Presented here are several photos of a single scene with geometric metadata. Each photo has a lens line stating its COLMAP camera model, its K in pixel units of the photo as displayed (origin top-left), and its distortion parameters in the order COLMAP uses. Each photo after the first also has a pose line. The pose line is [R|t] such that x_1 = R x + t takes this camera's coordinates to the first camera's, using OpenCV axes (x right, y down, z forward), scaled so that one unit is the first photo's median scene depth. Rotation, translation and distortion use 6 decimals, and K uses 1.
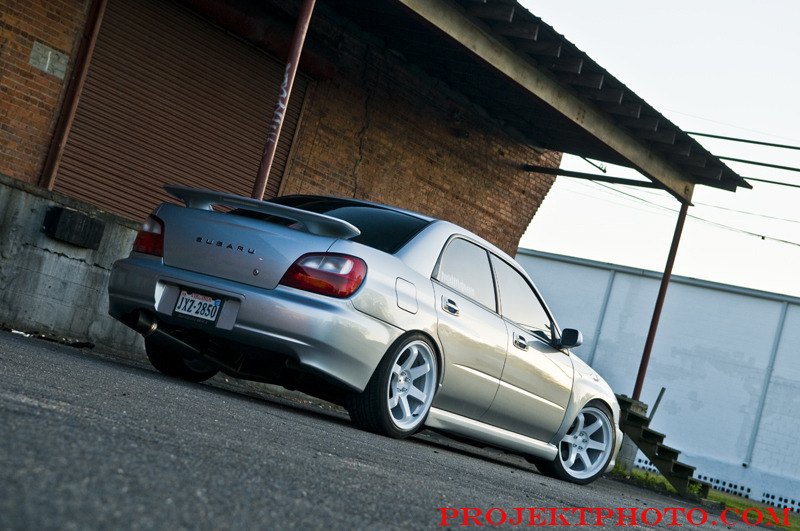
lens RADIAL K [[1501.3, 0, 400.0], [0, 1501.3, 265.5], [0, 0, 1]] dist [0.280650, -0.035296]
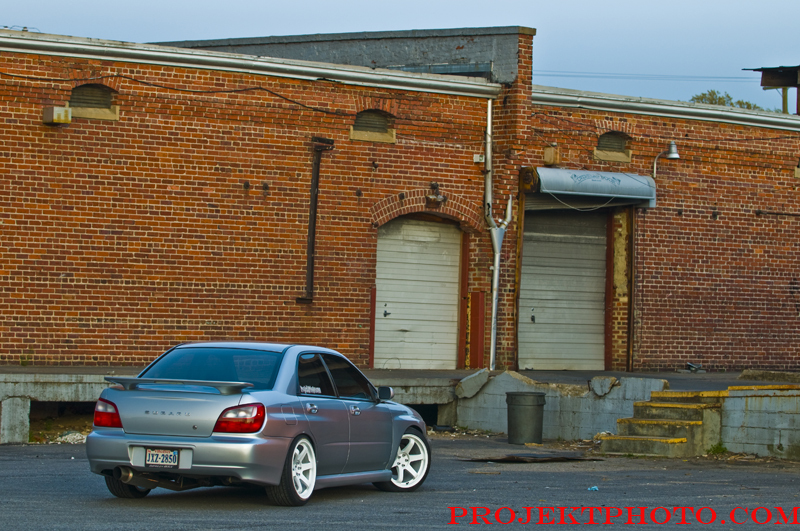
lens RADIAL K [[2530.4, 0, 400.0], [0, 2530.4, 265.5], [0, 0, 1]] dist [-0.349134, -1.804081]
pose [[0.957135, -0.238192, 0.164795, -0.268338], [0.222181, 0.968798, 0.109848, -0.375536], [-0.185818, -0.068525, 0.980192, -1.479727]]
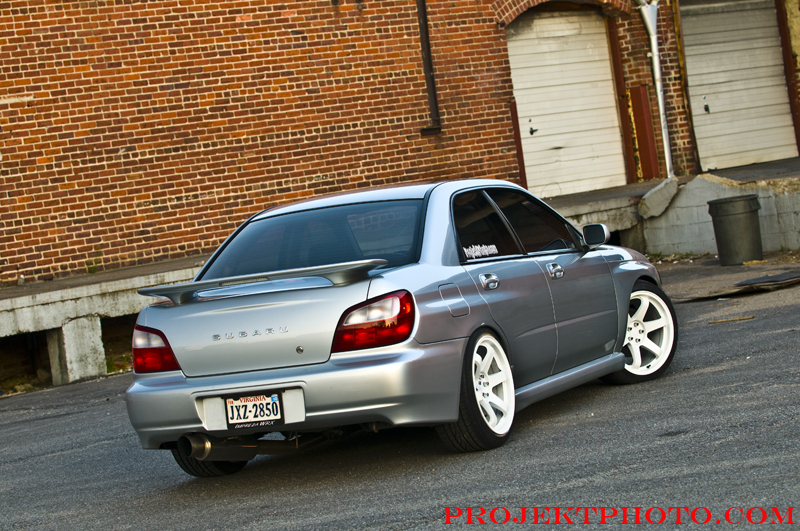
lens RADIAL K [[2424.4, 0, 400.0], [0, 2424.4, 265.5], [0, 0, 1]] dist [-0.260242, -0.898917]
pose [[0.908931, -0.405236, 0.098119, -0.156362], [0.388170, 0.908345, 0.155669, -0.233148], [-0.152209, -0.103406, 0.982924, -0.403052]]
